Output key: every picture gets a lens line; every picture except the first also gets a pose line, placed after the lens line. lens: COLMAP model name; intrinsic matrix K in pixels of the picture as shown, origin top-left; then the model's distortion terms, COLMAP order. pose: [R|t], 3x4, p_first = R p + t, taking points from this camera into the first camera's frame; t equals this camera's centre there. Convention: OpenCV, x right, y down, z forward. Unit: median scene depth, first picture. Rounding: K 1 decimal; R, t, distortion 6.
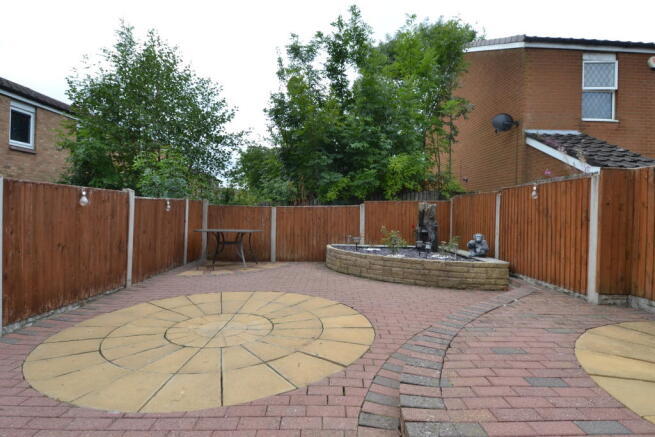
lens RADIAL K [[347.6, 0, 329.0], [0, 347.6, 211.0], [0, 0, 1]] dist [0.046773, -0.052831]
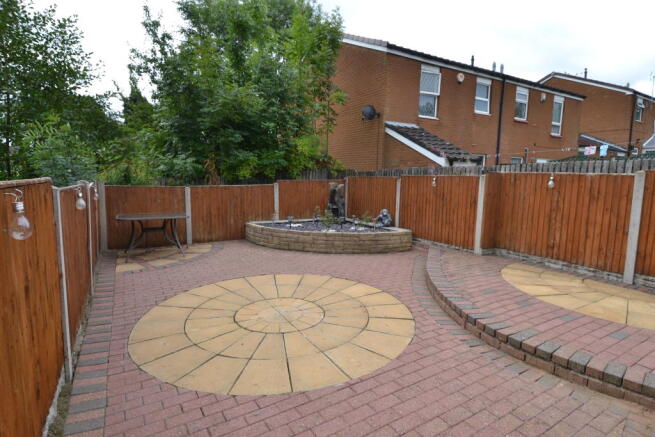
lens RADIAL K [[347.6, 0, 329.0], [0, 347.6, 211.0], [0, 0, 1]] dist [0.046773, -0.052831]
pose [[0.864764, -0.050902, 0.499593, -0.418327], [-0.005548, 0.993820, 0.110861, -0.074436], [-0.502149, -0.098640, 0.859137, -0.019821]]
